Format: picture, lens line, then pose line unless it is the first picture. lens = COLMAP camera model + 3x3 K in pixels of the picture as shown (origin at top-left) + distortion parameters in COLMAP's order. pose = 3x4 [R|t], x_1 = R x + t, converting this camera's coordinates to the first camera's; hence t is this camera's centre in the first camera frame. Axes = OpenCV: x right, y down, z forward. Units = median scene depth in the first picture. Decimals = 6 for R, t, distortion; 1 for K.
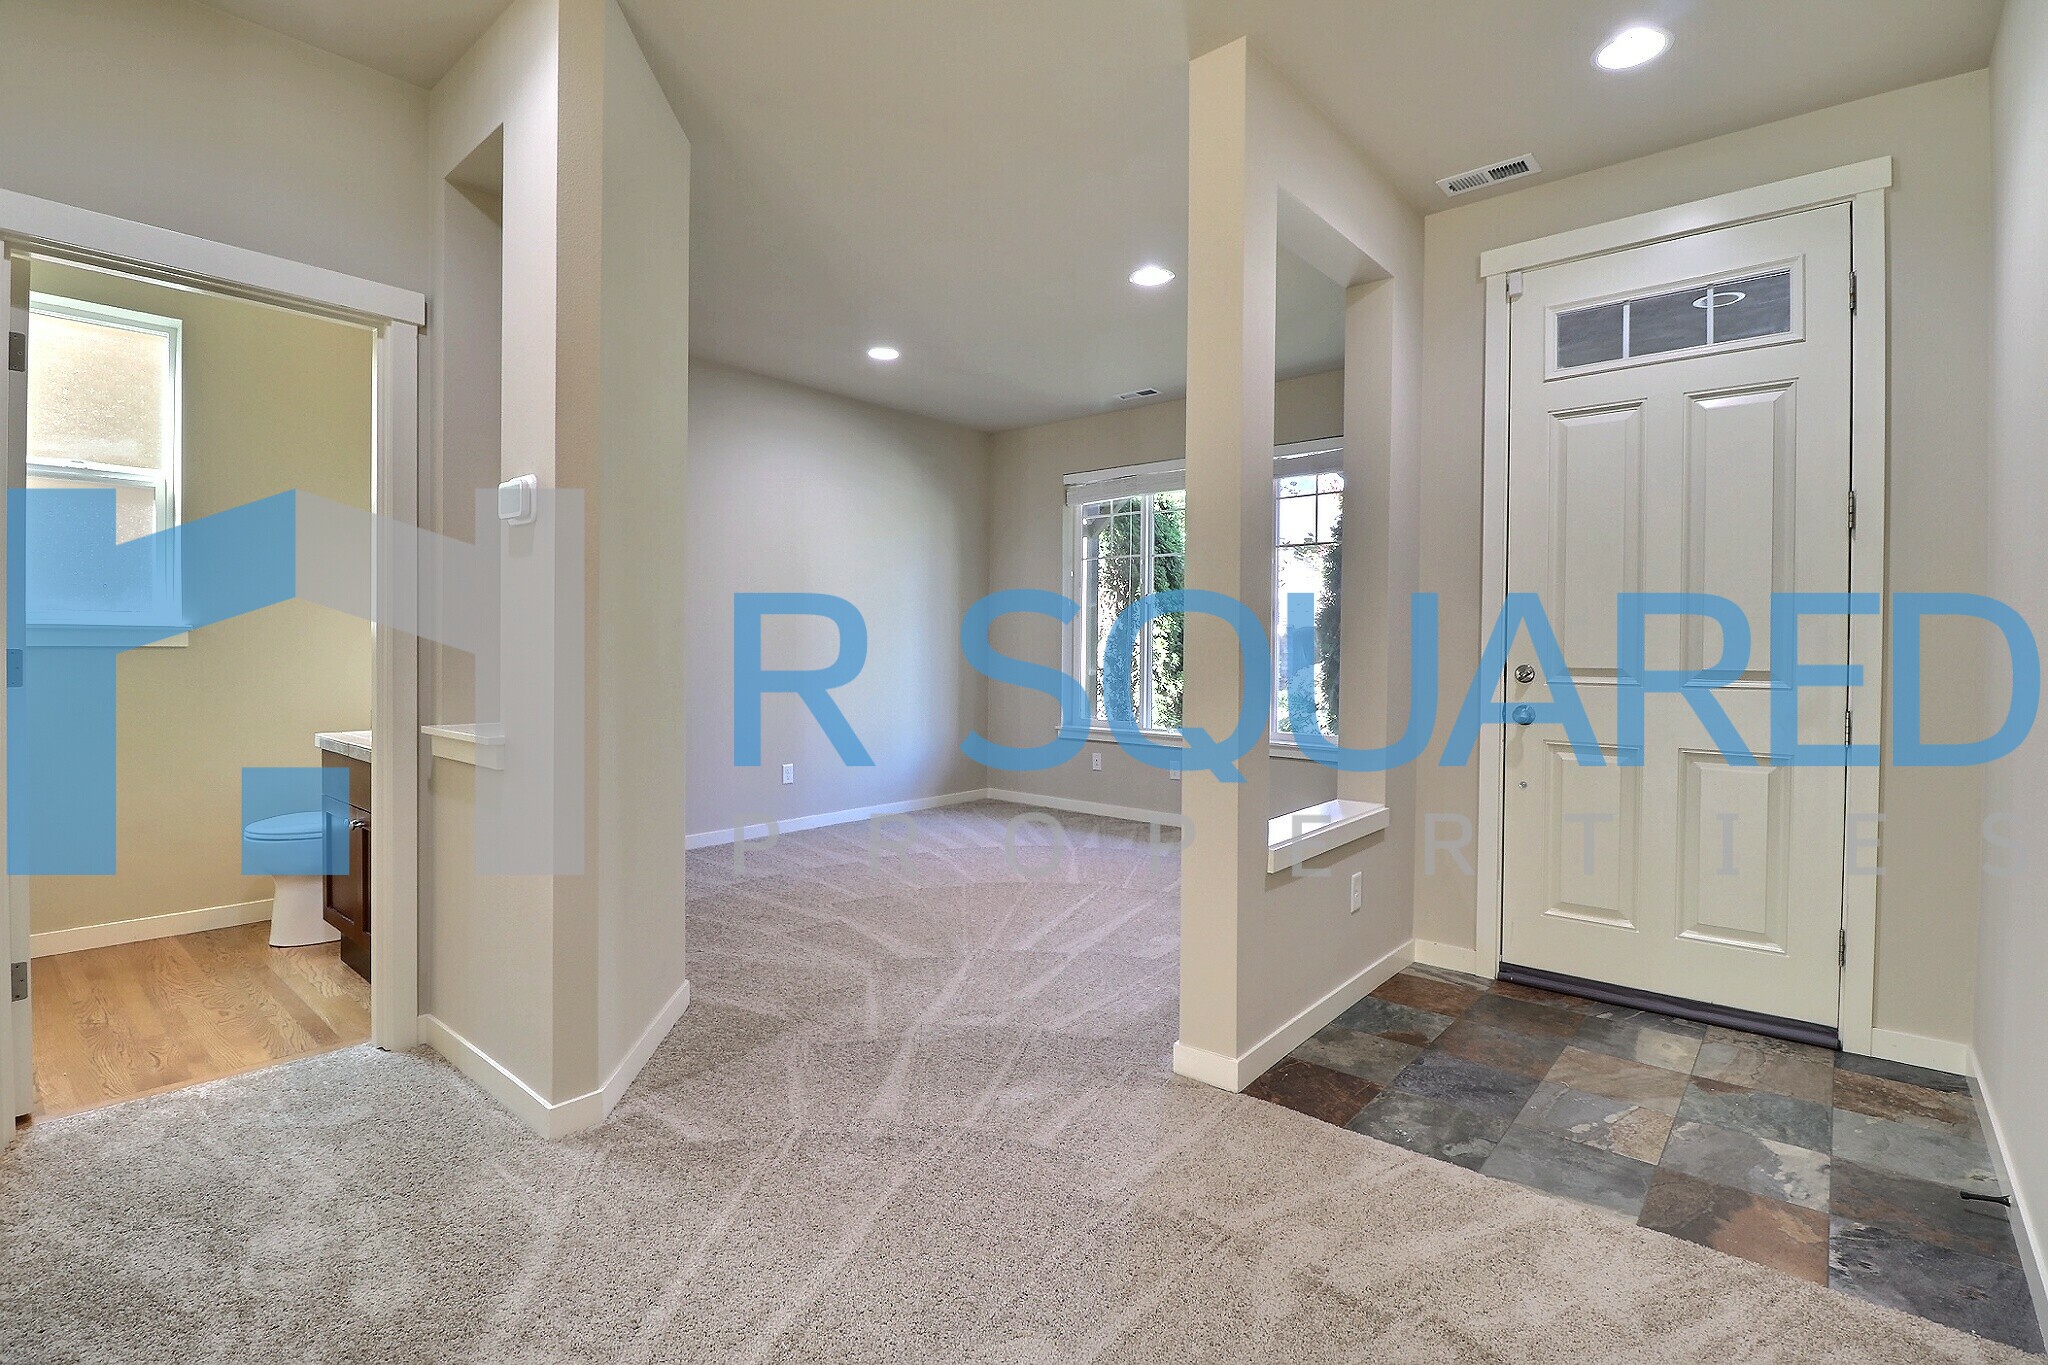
lens RADIAL K [[956.6, 0, 1015.5], [0, 956.6, 671.7], [0, 0, 1]] dist [-0.004146, -0.000330]
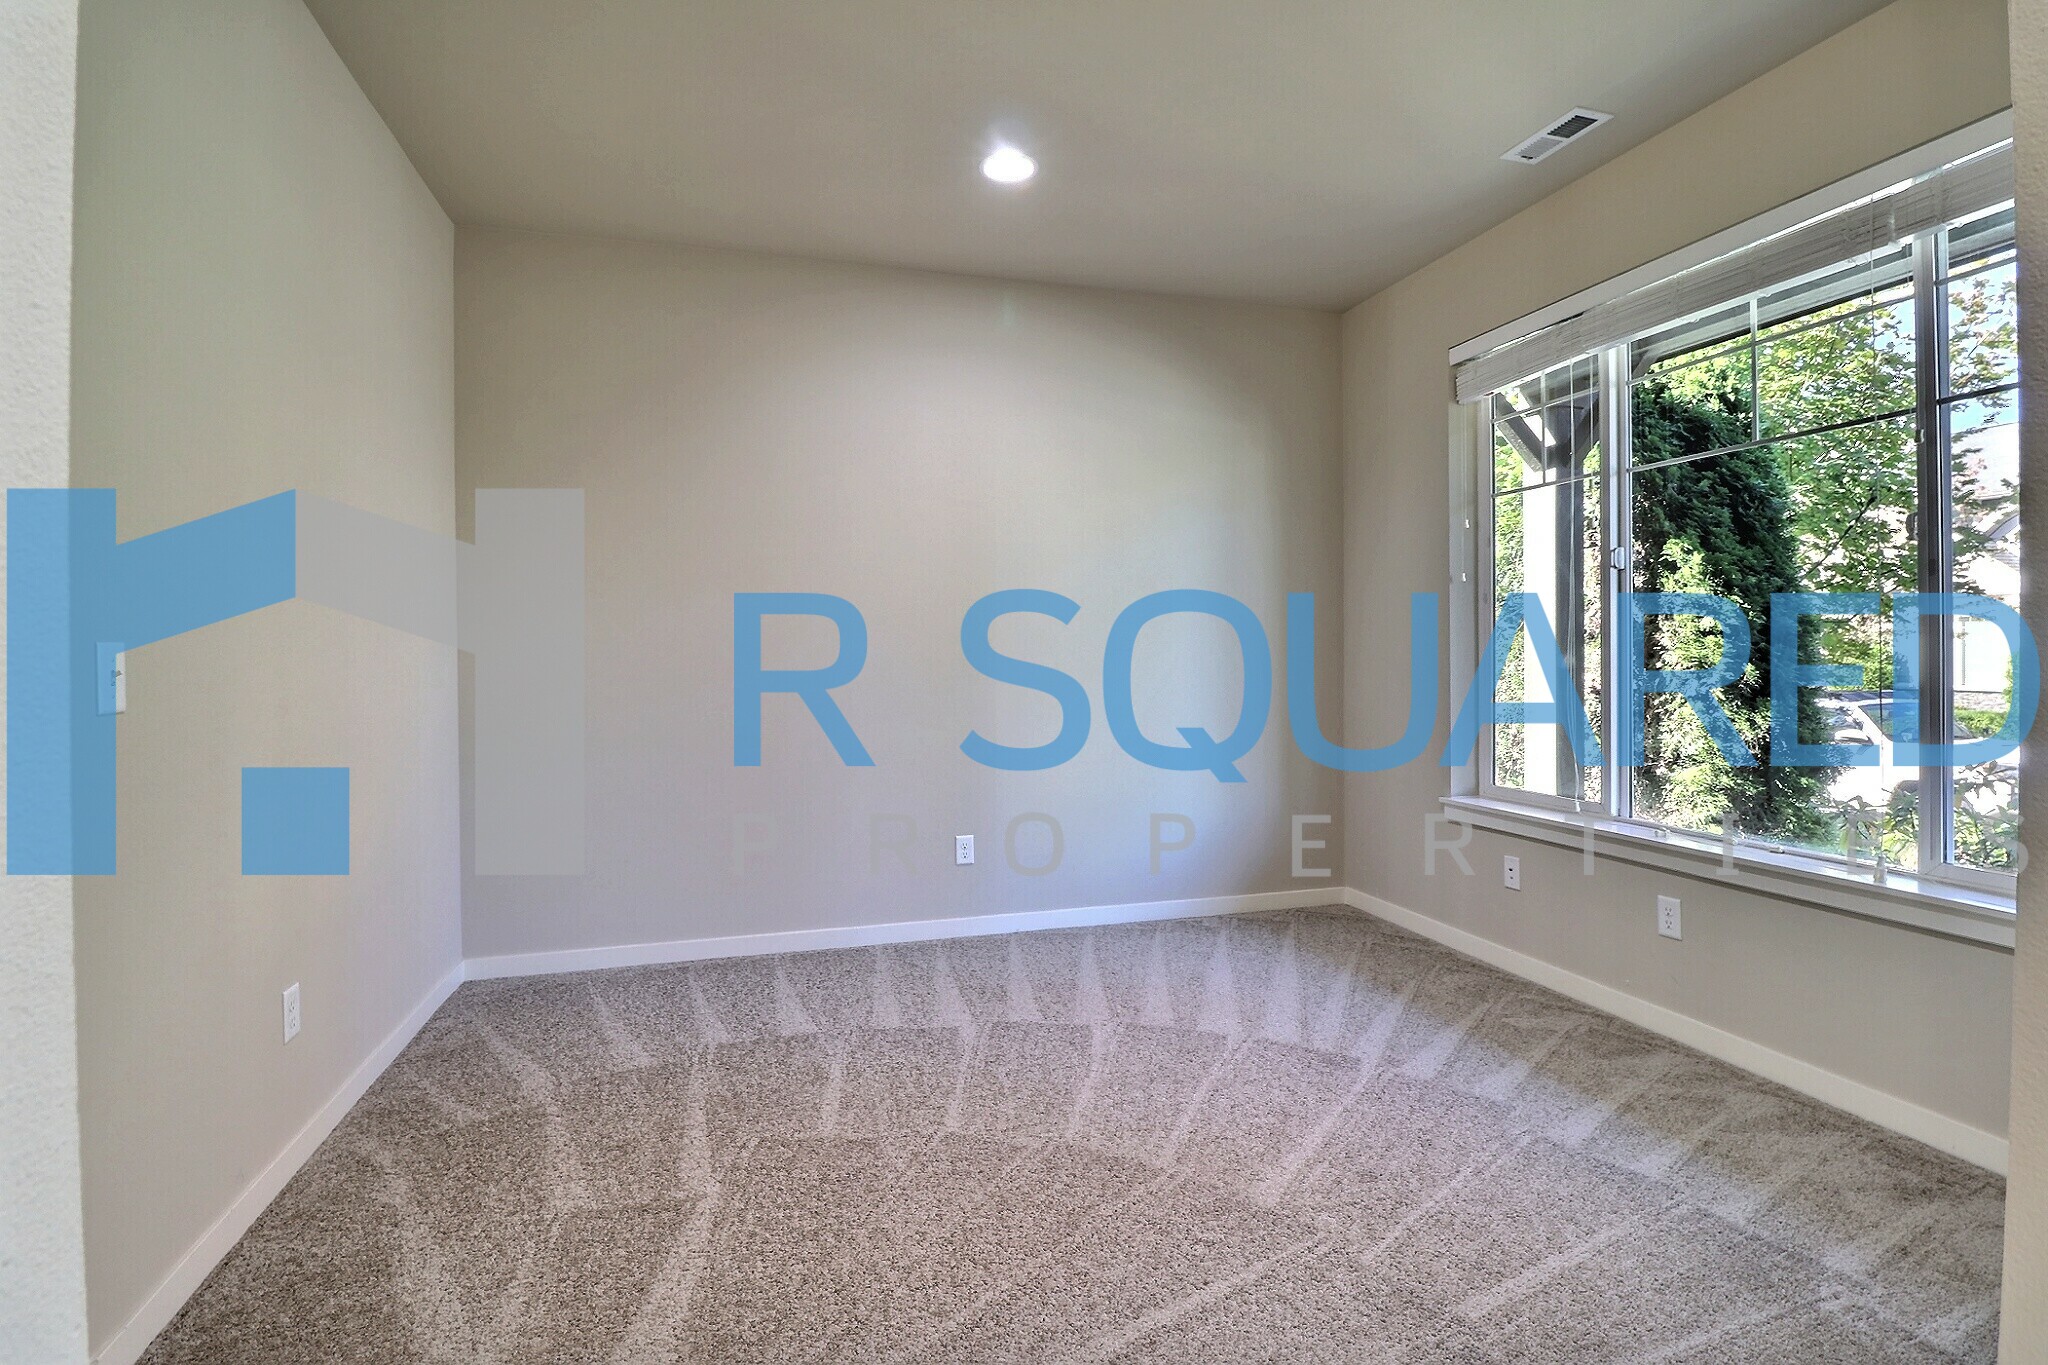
lens RADIAL K [[956.6, 0, 1026.1], [0, 956.6, 665.7], [0, 0, 1]] dist [-0.004146, -0.000330]
pose [[0.834897, -0.007255, -0.550359, 0.138073], [-0.000861, 0.999895, -0.014487, -0.011030], [0.550406, 0.012569, 0.834802, 0.370208]]
